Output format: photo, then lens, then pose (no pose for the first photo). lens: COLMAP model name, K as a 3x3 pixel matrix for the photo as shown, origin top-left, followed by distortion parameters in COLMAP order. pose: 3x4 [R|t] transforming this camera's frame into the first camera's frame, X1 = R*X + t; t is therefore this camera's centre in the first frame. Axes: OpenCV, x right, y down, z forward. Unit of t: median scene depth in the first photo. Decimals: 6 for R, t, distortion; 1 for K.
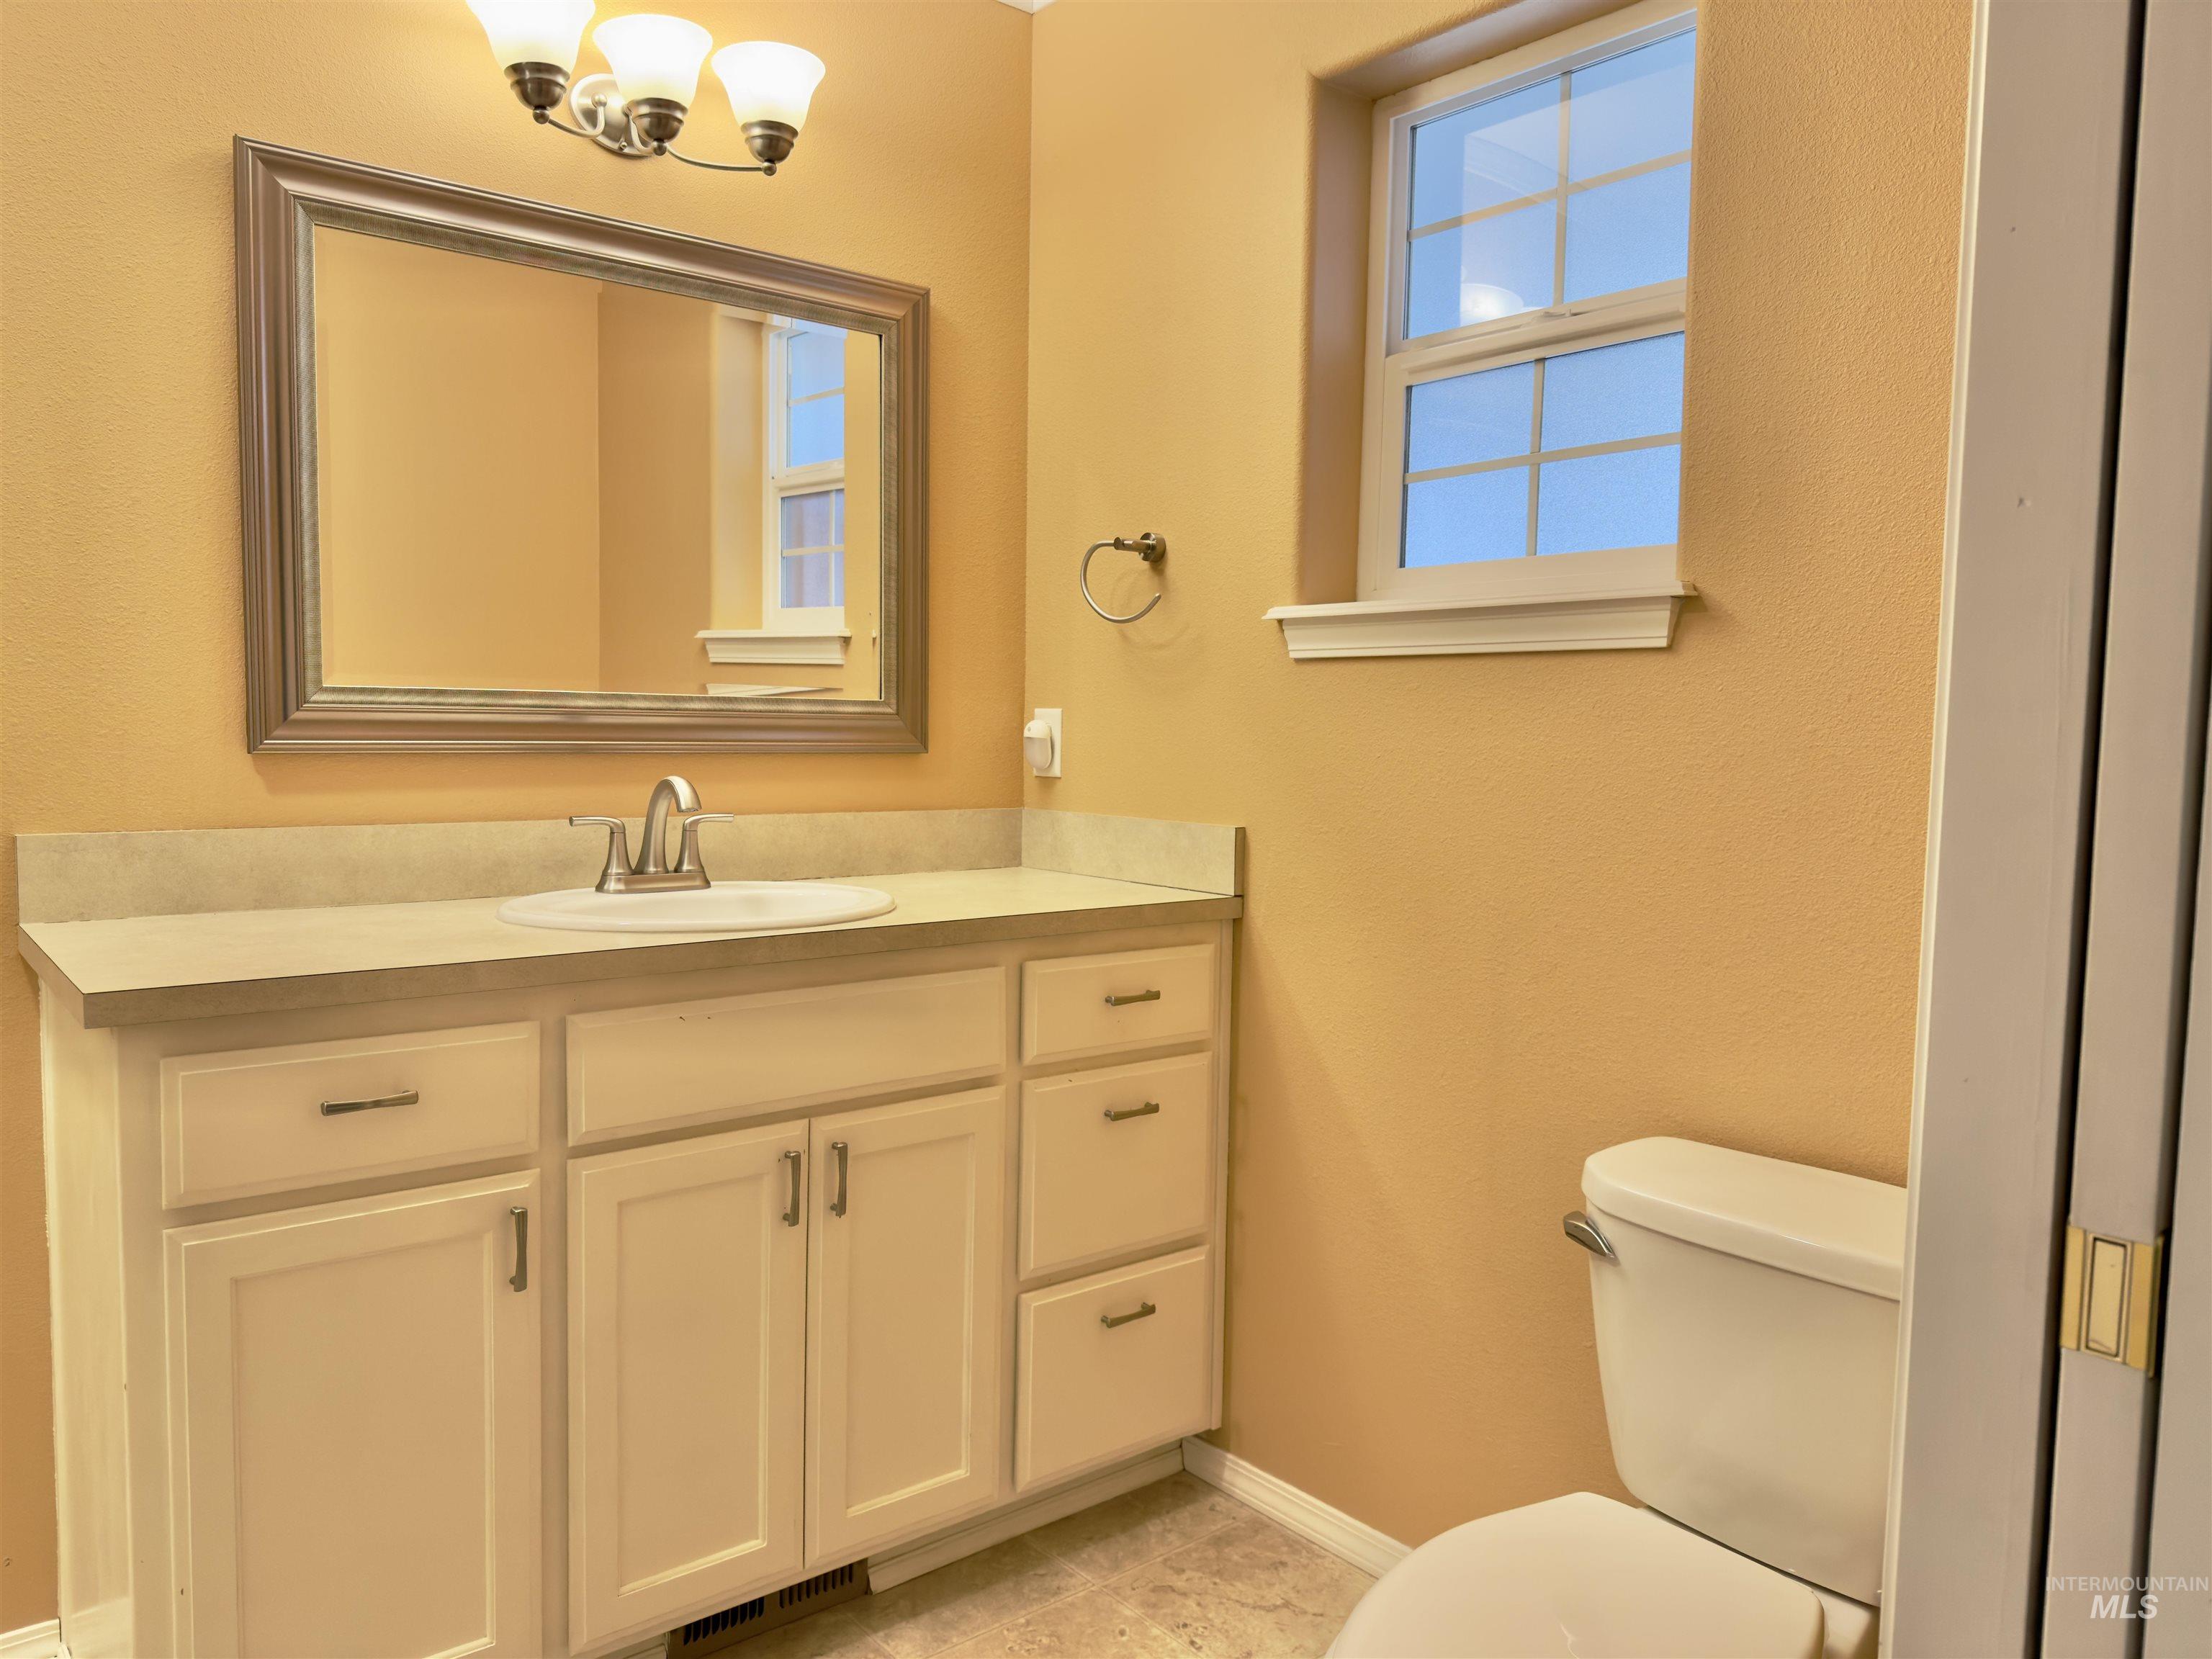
lens RADIAL K [[1555.0, 0, 1104.2], [0, 1555.0, 825.9], [0, 0, 1]] dist [0.068035, -0.084603]
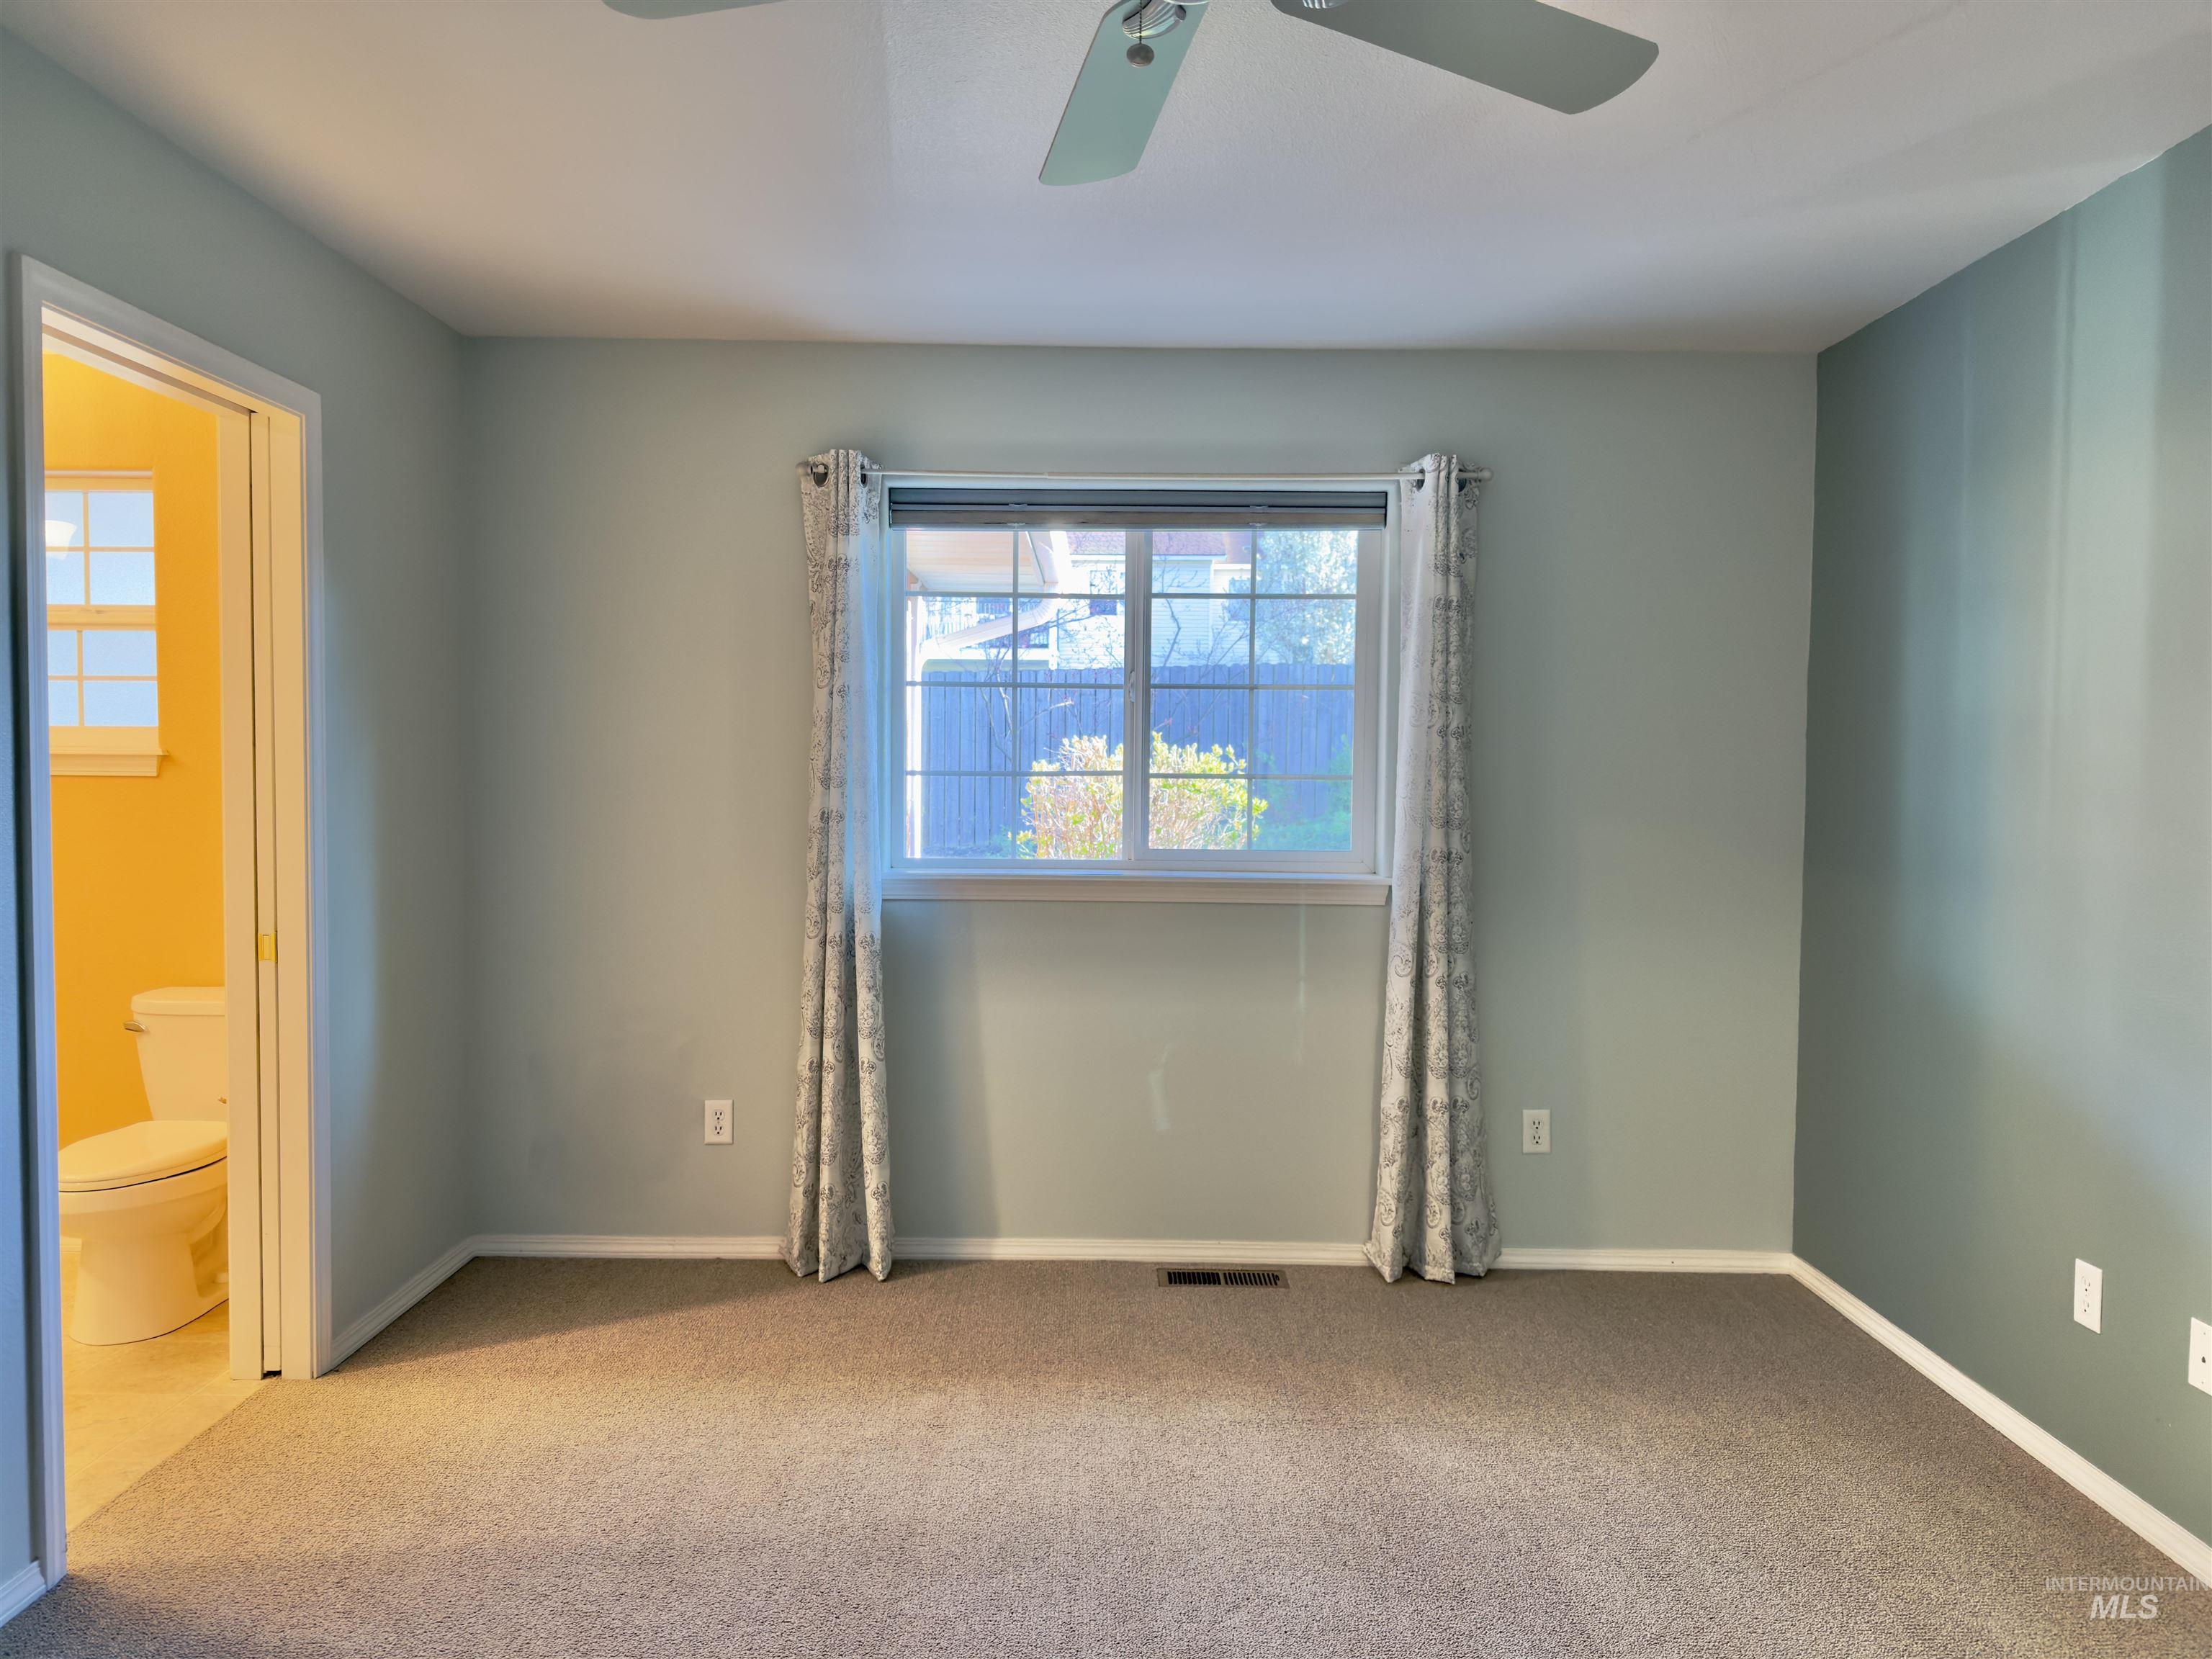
lens RADIAL K [[1555.0, 0, 1098.8], [0, 1555.0, 838.3], [0, 0, 1]] dist [0.068035, -0.084603]
pose [[0.632273, -0.049604, 0.773156, -0.466534], [0.053436, 0.998364, 0.020353, 0.005590], [-0.772901, 0.028446, 0.633889, -1.278735]]
